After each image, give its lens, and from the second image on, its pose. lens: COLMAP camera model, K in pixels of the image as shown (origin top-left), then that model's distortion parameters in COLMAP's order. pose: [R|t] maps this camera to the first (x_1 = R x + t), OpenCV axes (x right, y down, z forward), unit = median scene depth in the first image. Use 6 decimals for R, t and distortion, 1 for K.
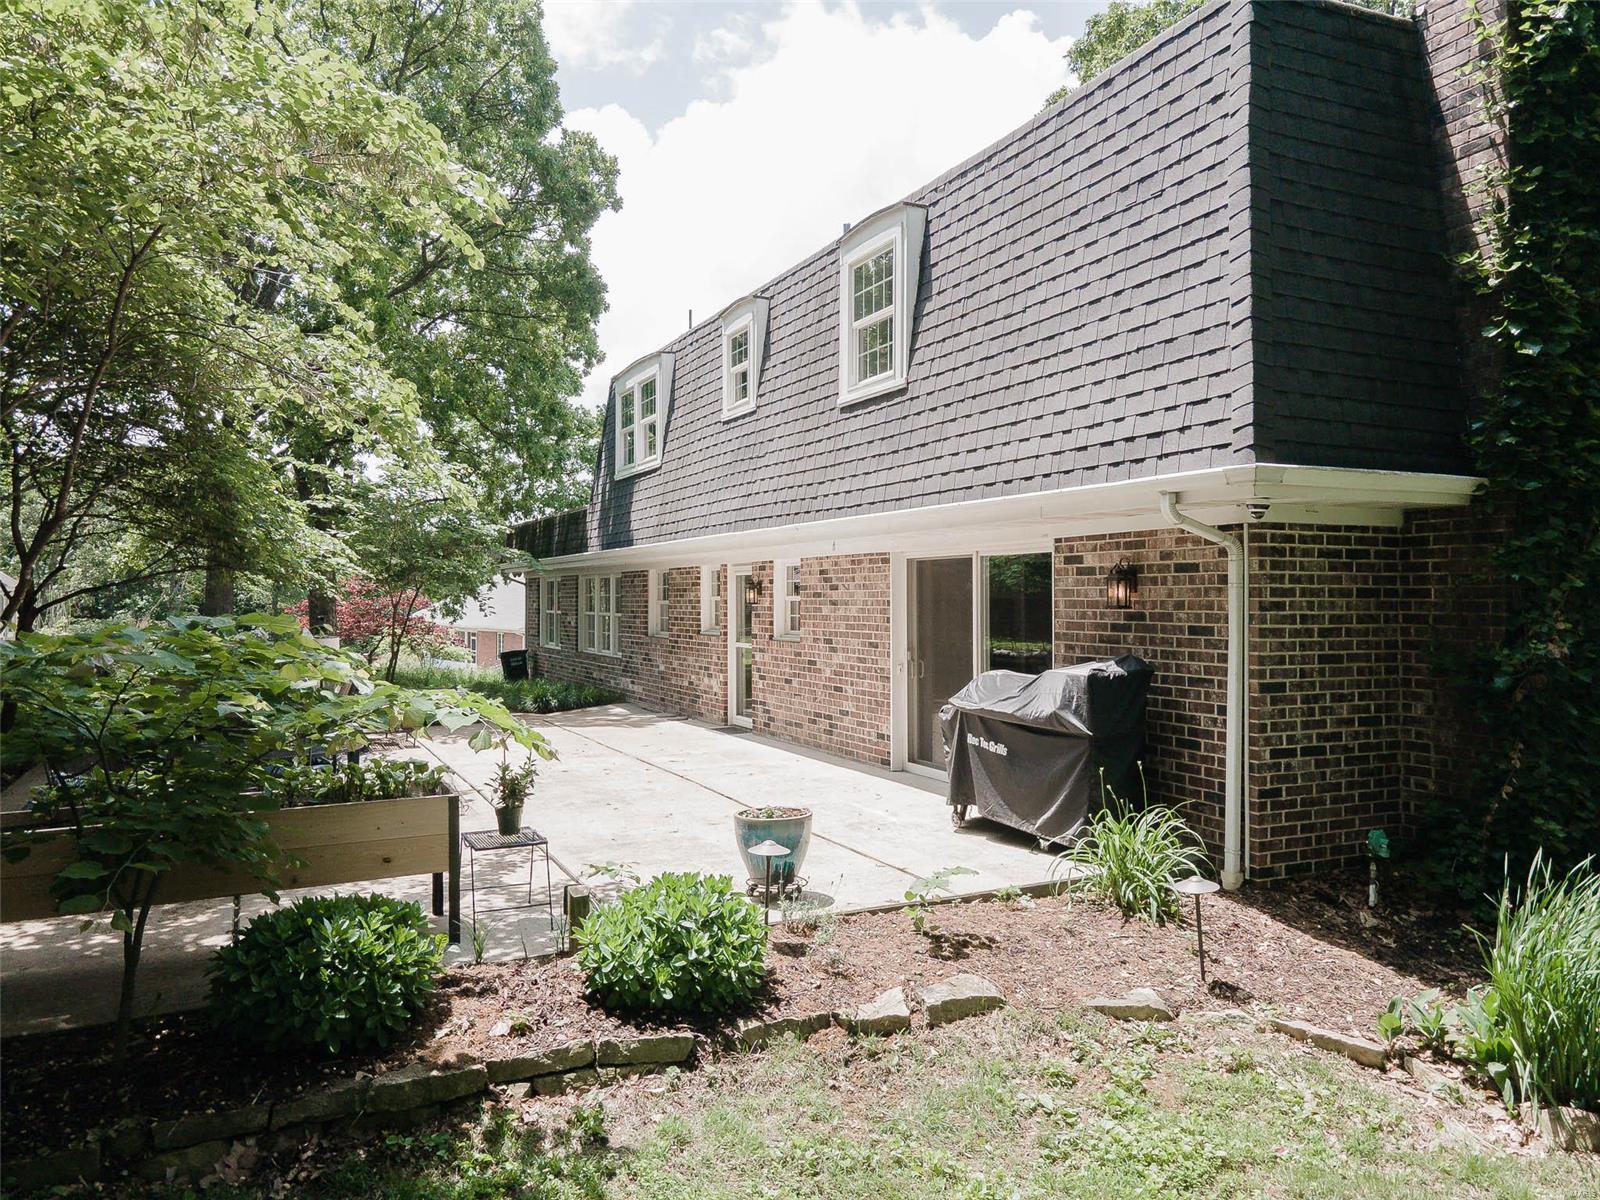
lens RADIAL K [[1173.7, 0, 808.1], [0, 1173.7, 588.2], [0, 0, 1]] dist [0.013797, 0.058940]
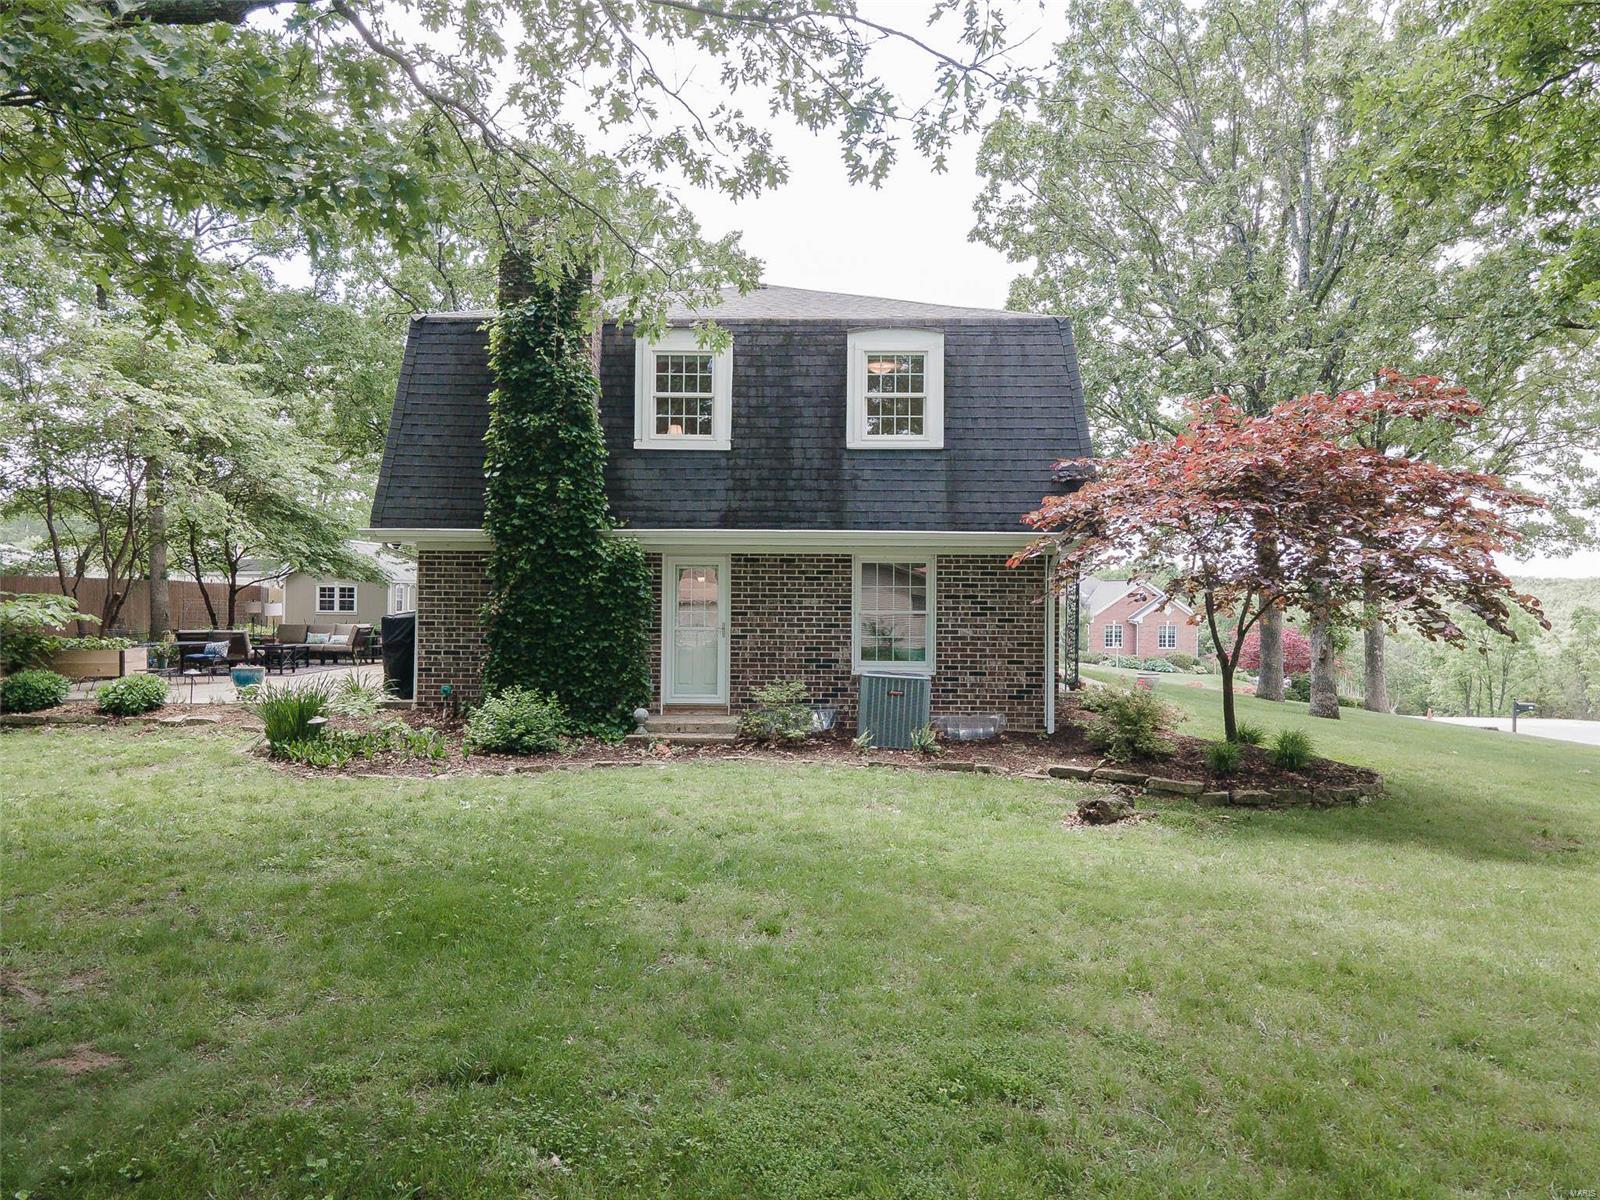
lens RADIAL K [[1173.7, 0, 808.1], [0, 1173.7, 588.2], [0, 0, 1]] dist [0.013797, 0.058940]
pose [[0.889825, 0.004200, -0.456282, 2.068445], [-0.003186, 0.999990, 0.002991, 0.007538], [0.456290, -0.001207, 0.889830, -0.676961]]
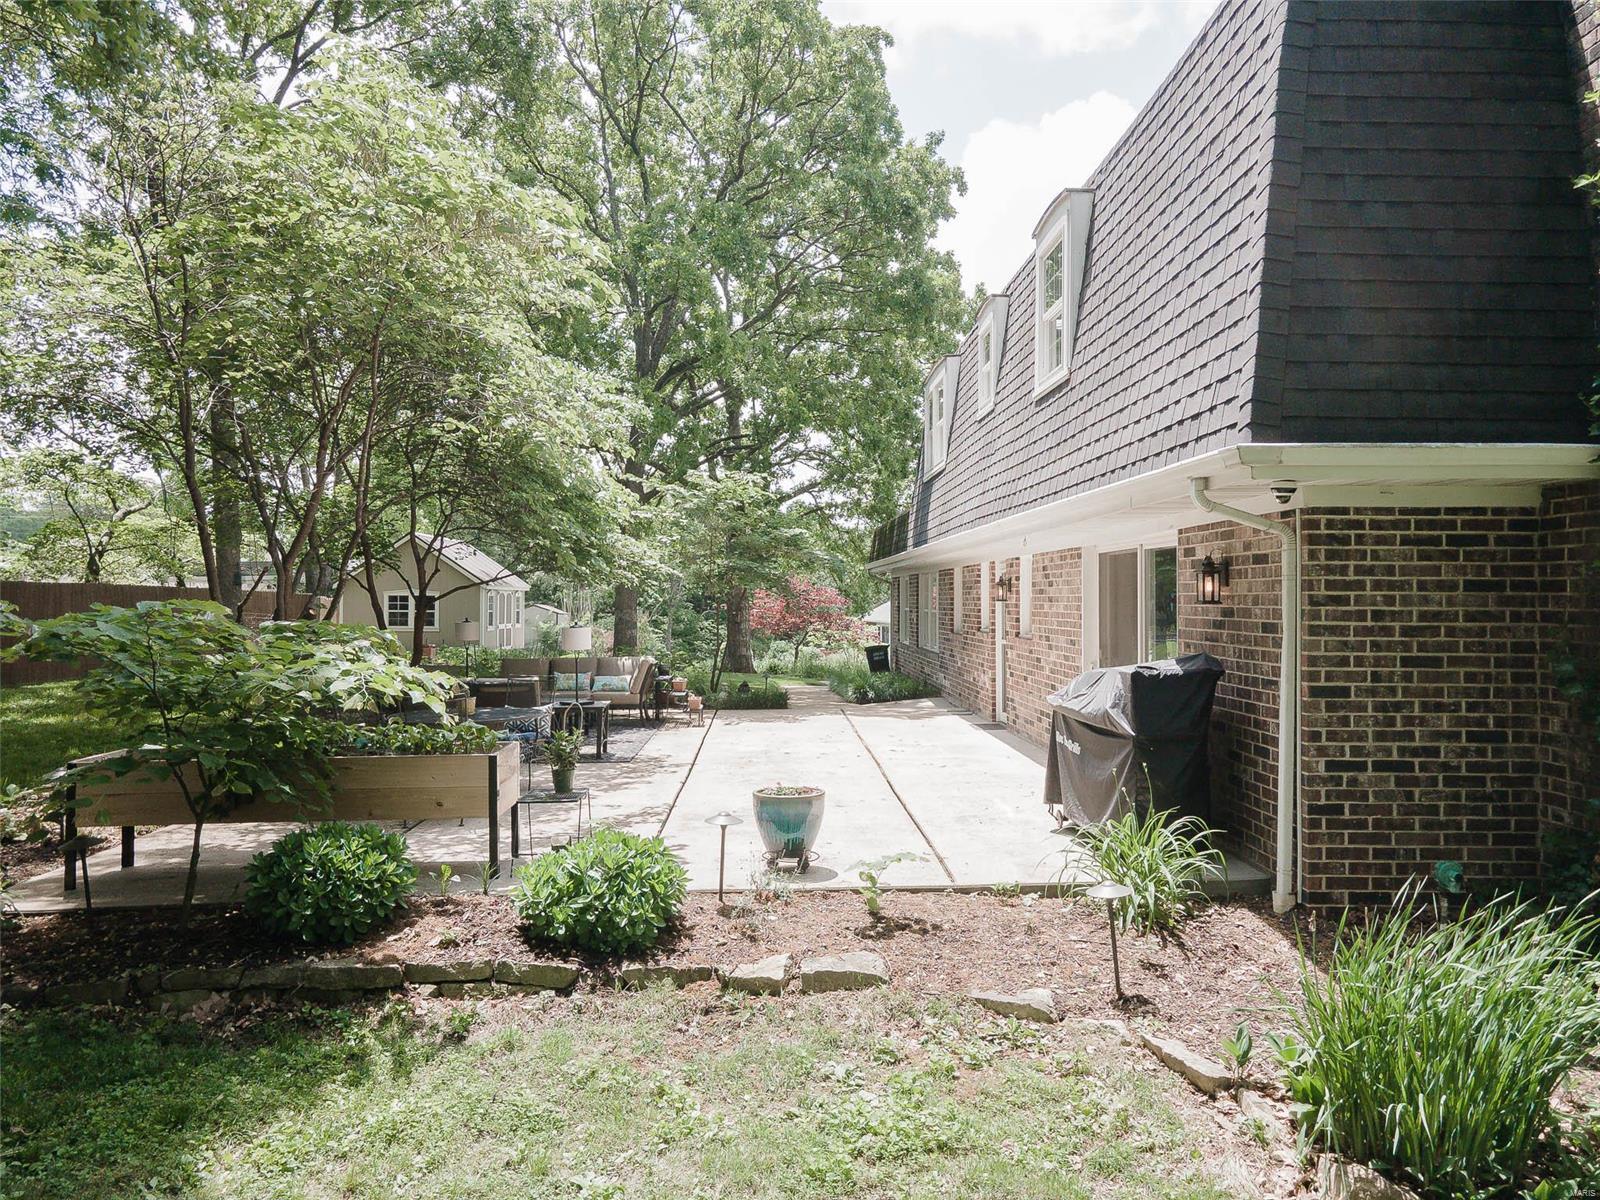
lens RADIAL K [[1176.2, 0, 808.3], [0, 1176.2, 590.9], [0, 0, 1]] dist [0.005655, 0.089668]
pose [[0.917206, -0.000949, -0.398413, 0.386490], [0.001695, 0.999997, 0.001520, 0.005770], [0.398410, -0.002069, 0.917205, 0.020487]]
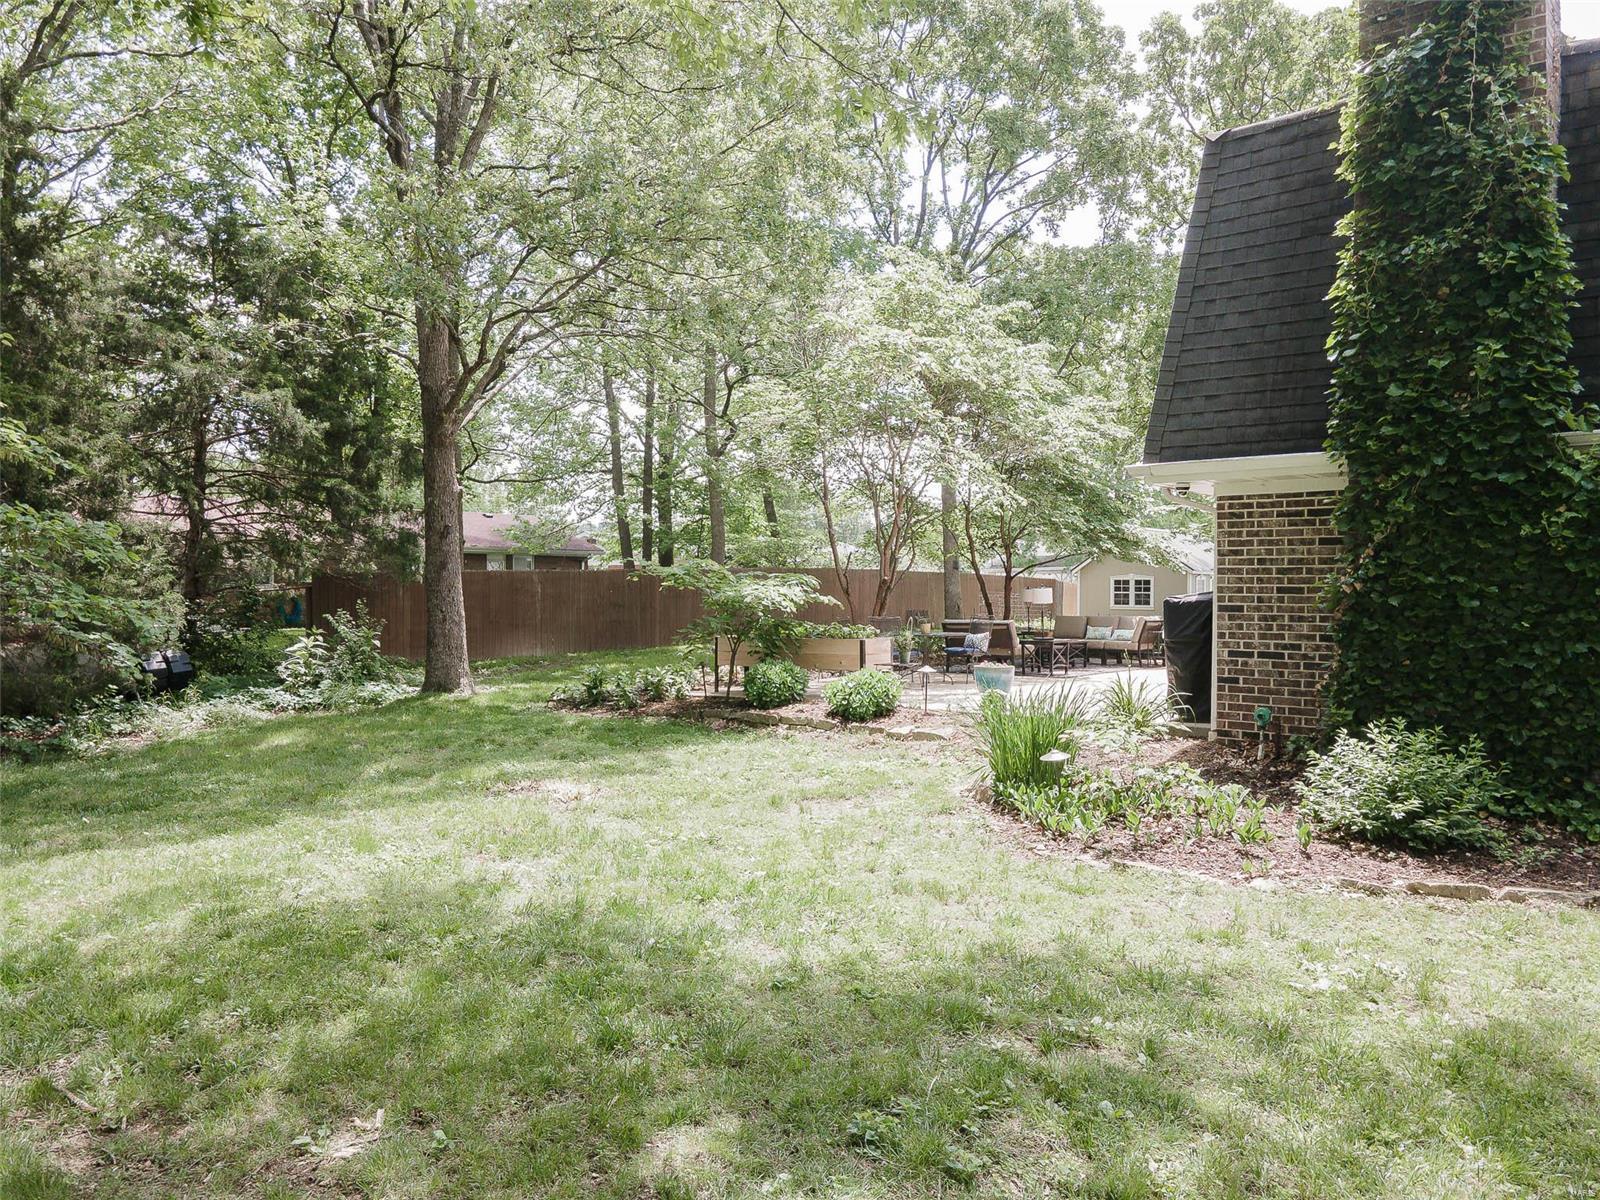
lens RADIAL K [[1173.7, 0, 808.1], [0, 1173.7, 588.2], [0, 0, 1]] dist [0.013797, 0.058940]
pose [[0.423626, -0.000551, -0.905837, 1.487084], [0.004275, 0.999990, 0.001391, 0.054576], [0.905827, -0.004461, 0.423624, -0.094361]]
